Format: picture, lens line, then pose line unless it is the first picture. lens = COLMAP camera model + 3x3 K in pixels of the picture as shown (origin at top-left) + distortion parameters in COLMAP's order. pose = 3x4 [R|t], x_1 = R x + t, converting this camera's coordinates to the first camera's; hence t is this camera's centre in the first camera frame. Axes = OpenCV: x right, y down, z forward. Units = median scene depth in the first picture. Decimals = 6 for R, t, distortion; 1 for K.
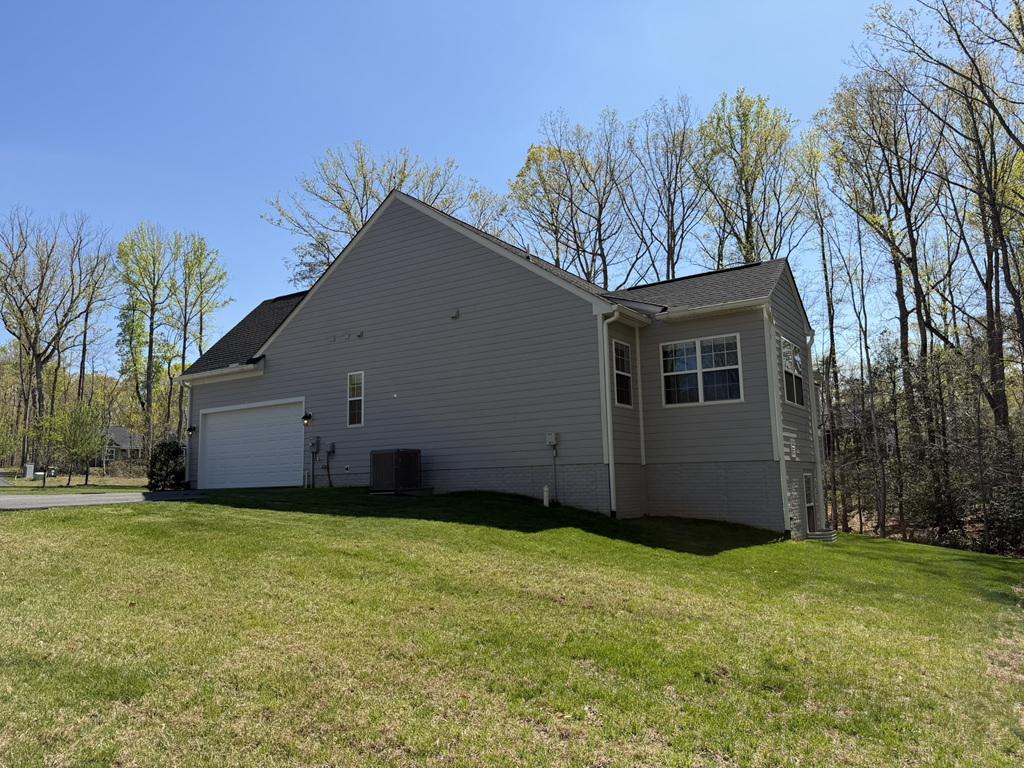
lens RADIAL K [[758.6, 0, 512.0], [0, 758.6, 384.0], [0, 0, 1]] dist [0.004540, -0.000726]
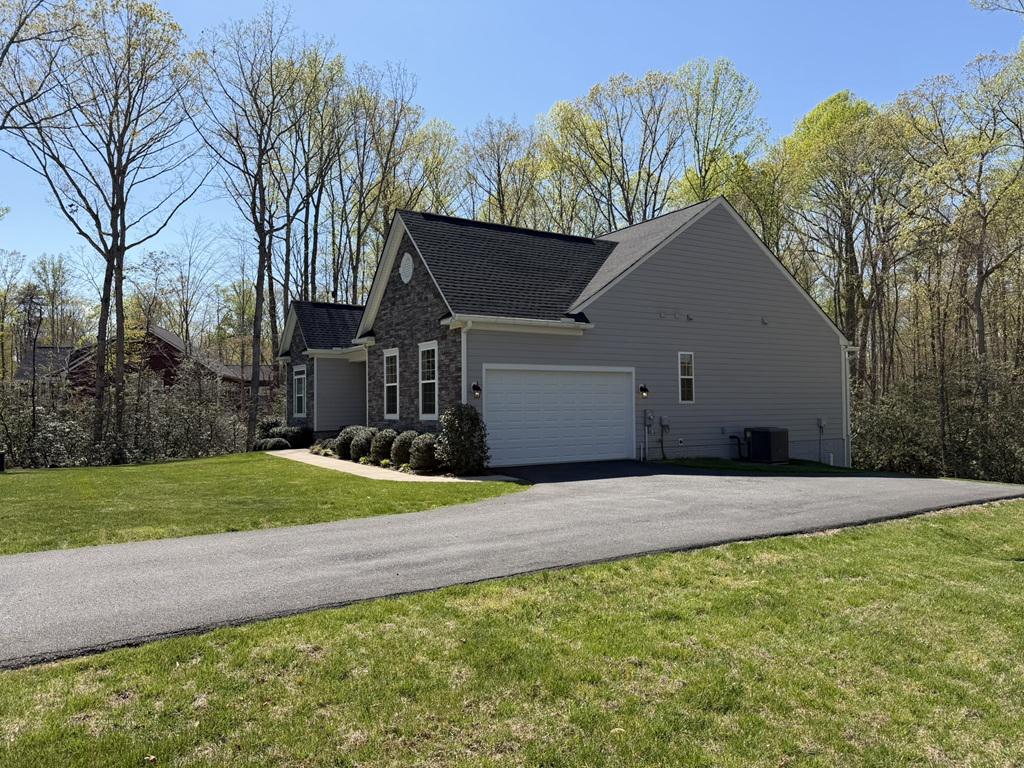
lens RADIAL K [[758.6, 0, 512.0], [0, 758.6, 384.0], [0, 0, 1]] dist [0.004540, -0.000726]
pose [[0.393941, 0.080174, 0.915632, -1.273545], [-0.091382, 0.994669, -0.047779, 0.102226], [-0.914582, -0.064851, 0.399168, 0.794993]]
